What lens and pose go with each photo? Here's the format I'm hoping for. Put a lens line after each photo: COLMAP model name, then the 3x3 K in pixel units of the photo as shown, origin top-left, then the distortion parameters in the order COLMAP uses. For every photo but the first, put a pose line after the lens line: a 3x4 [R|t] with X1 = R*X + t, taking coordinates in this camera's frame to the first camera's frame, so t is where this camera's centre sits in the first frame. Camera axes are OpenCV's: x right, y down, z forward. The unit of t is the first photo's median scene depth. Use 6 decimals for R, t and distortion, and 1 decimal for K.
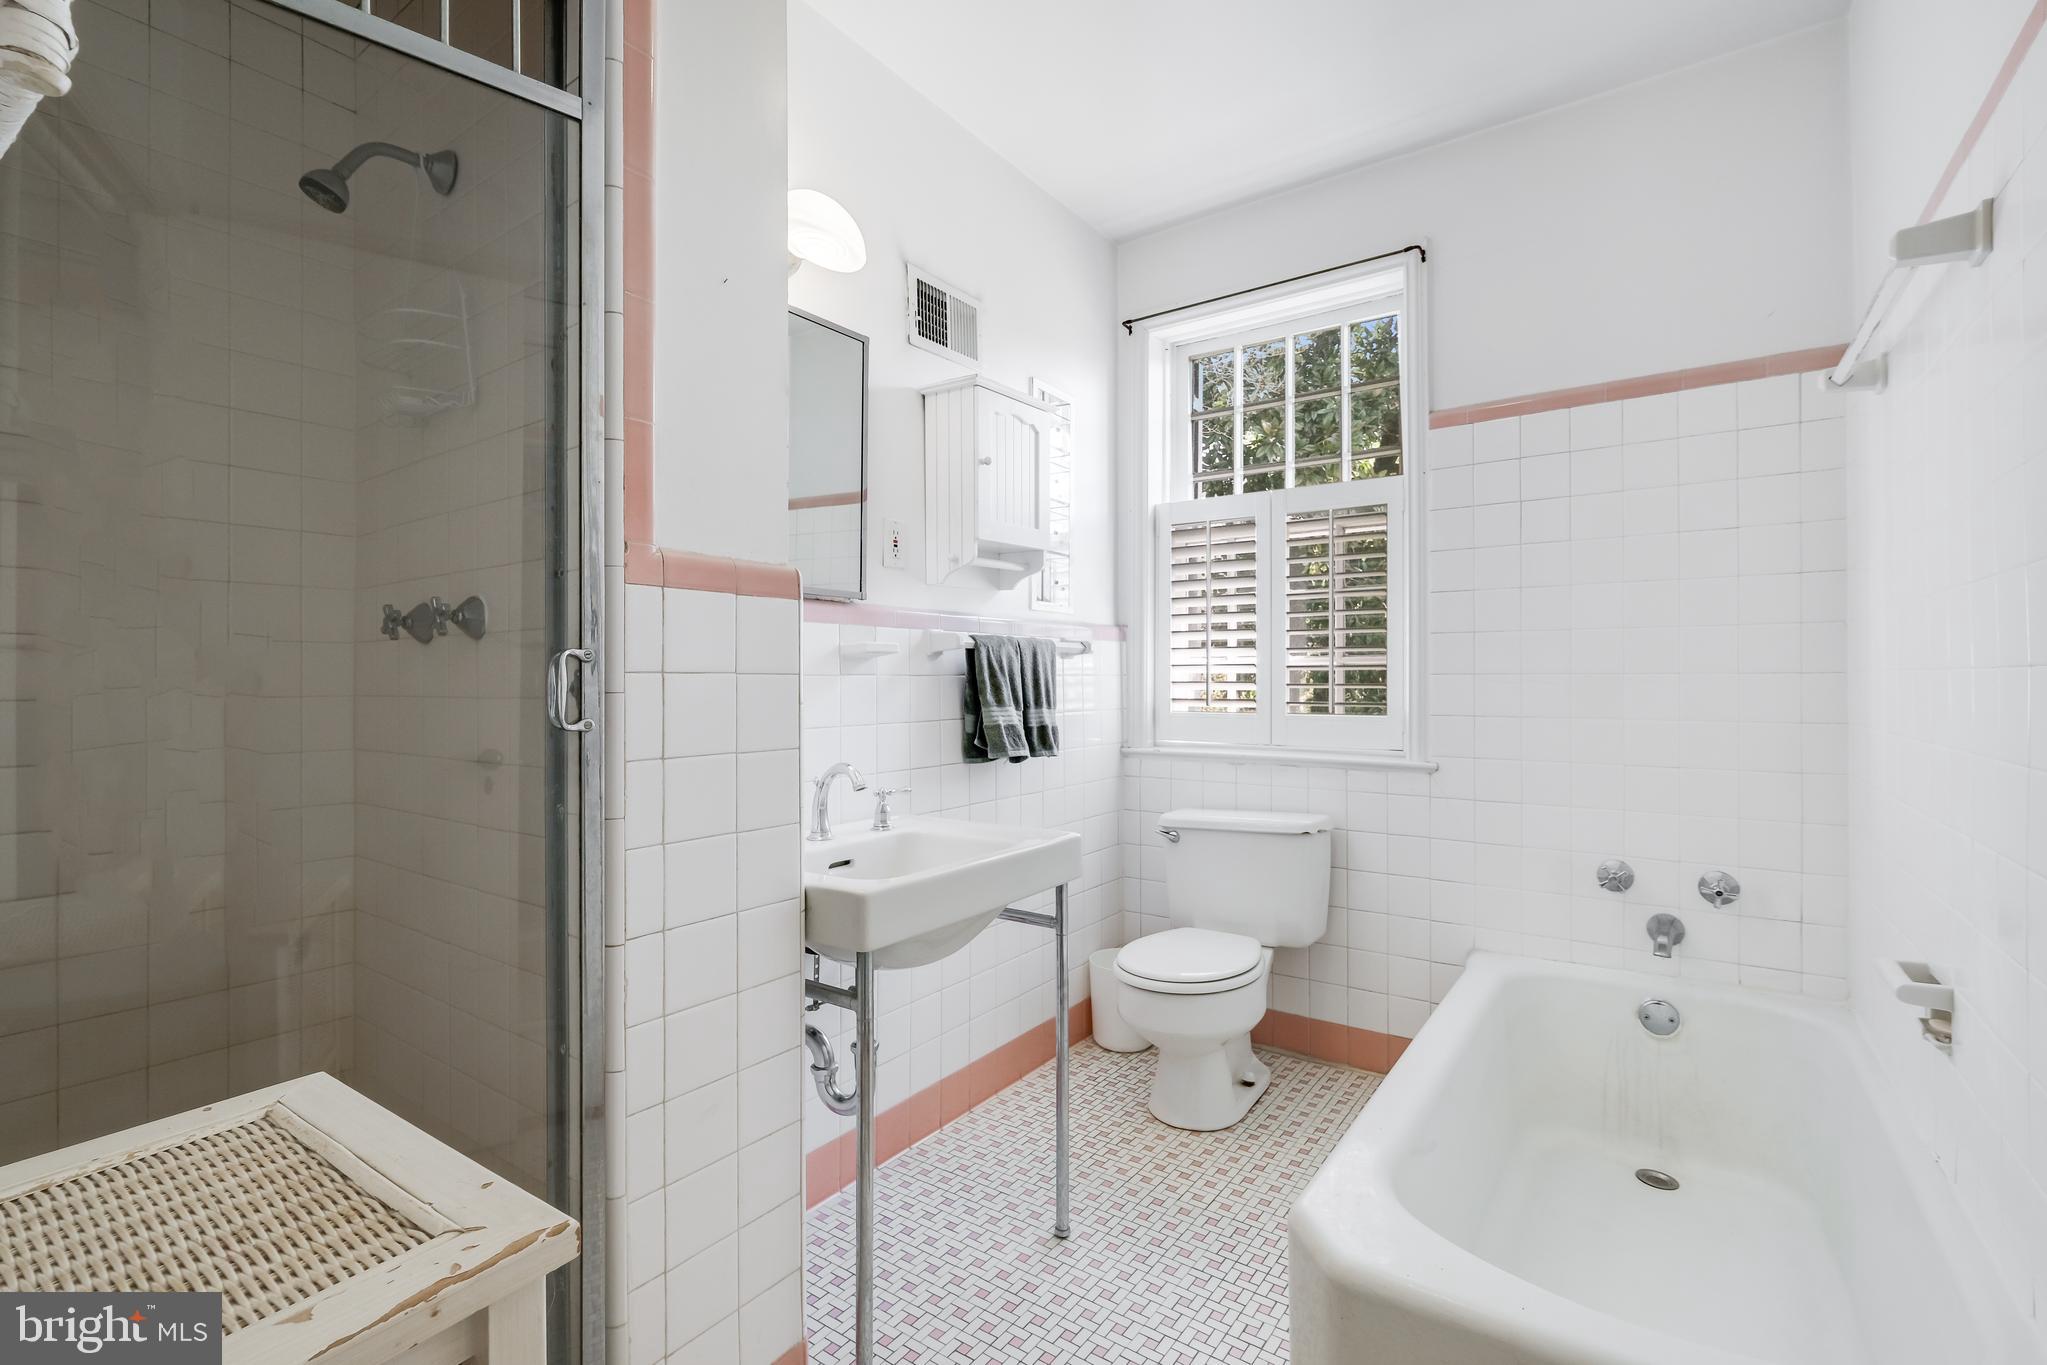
lens RADIAL K [[902.3, 0, 1035.2], [0, 902.3, 678.6], [0, 0, 1]] dist [-0.002560, -0.001226]
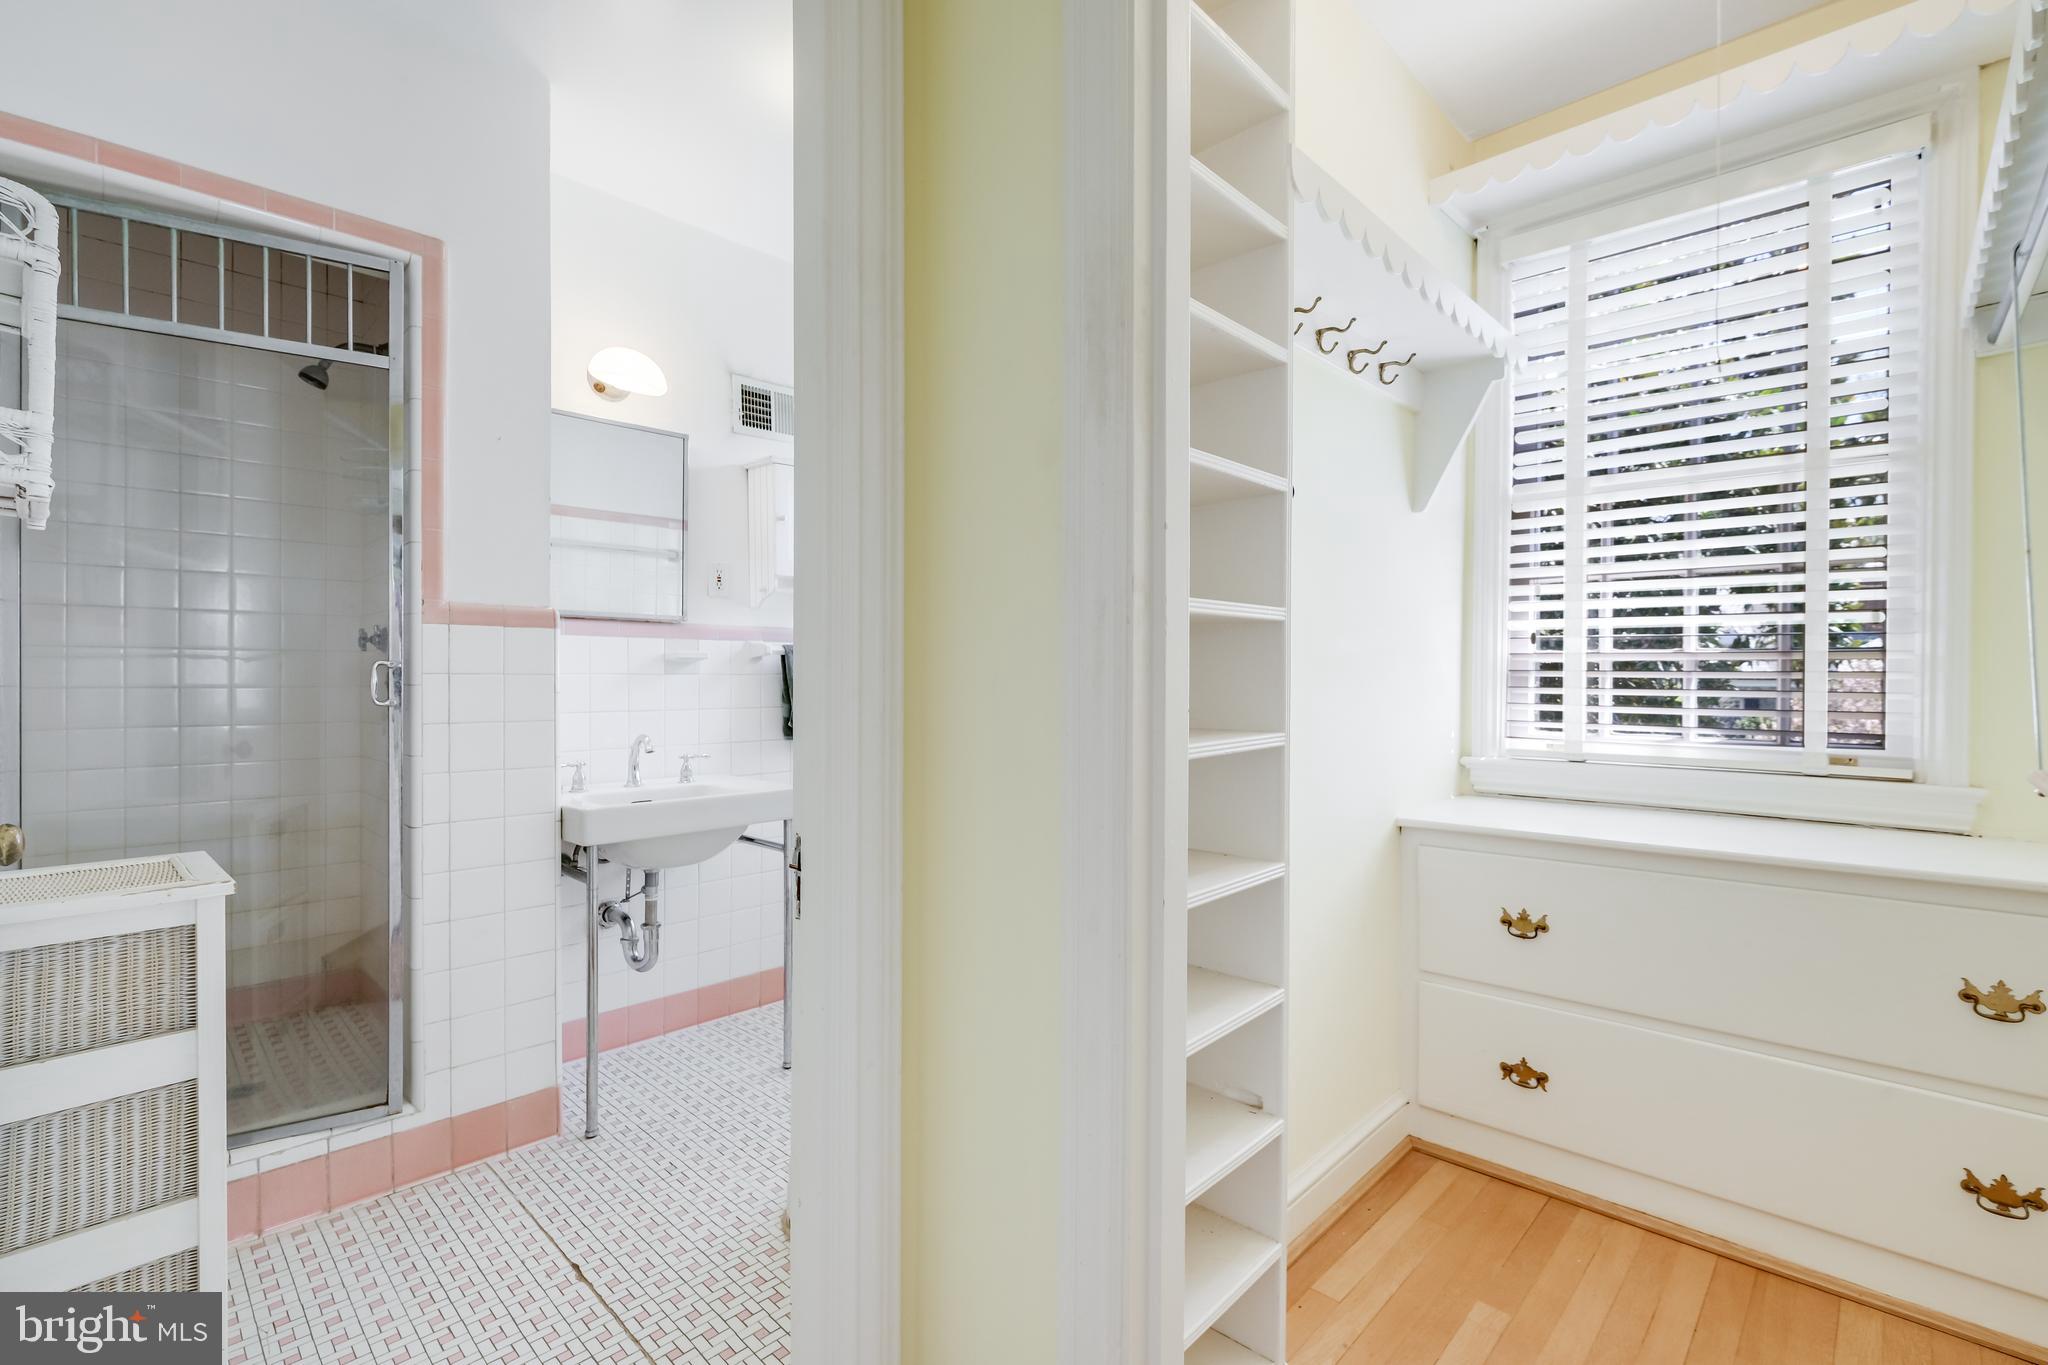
lens RADIAL K [[902.7, 0, 1013.2], [0, 902.7, 680.7], [0, 0, 1]] dist [-0.002560, -0.001226]
pose [[0.987855, 0.004633, -0.155310, 0.538955], [-0.004030, 0.999983, 0.004195, -0.001909], [0.155327, -0.003518, 0.987857, -0.316283]]
